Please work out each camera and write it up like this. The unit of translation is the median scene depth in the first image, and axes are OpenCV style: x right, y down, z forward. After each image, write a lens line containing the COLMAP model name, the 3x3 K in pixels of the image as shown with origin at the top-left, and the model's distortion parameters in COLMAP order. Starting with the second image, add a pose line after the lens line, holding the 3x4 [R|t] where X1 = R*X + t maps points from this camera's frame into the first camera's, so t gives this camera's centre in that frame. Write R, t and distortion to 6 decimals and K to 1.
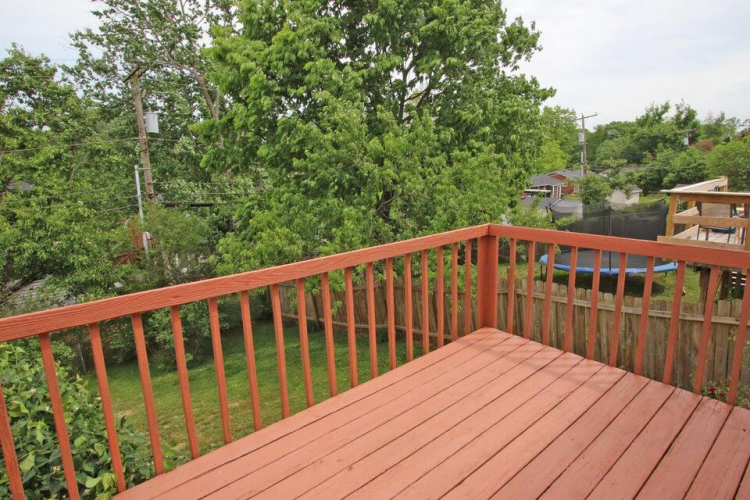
lens RADIAL K [[426.9, 0, 375.0], [0, 426.9, 250.0], [0, 0, 1]] dist [-0.009340, -0.001559]
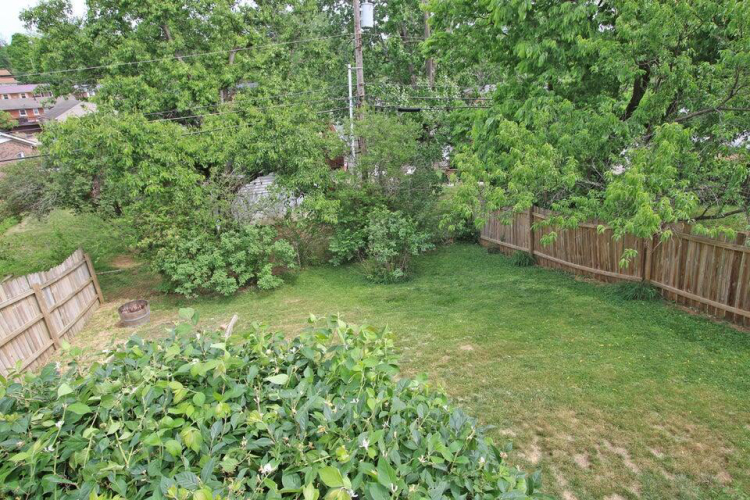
lens RADIAL K [[426.9, 0, 375.0], [0, 426.9, 250.0], [0, 0, 1]] dist [-0.009340, -0.001559]
pose [[0.924096, 0.151192, -0.350981, -0.112634], [-0.075192, 0.972393, 0.220905, -0.008568], [0.374690, -0.177746, 0.909952, 0.076806]]
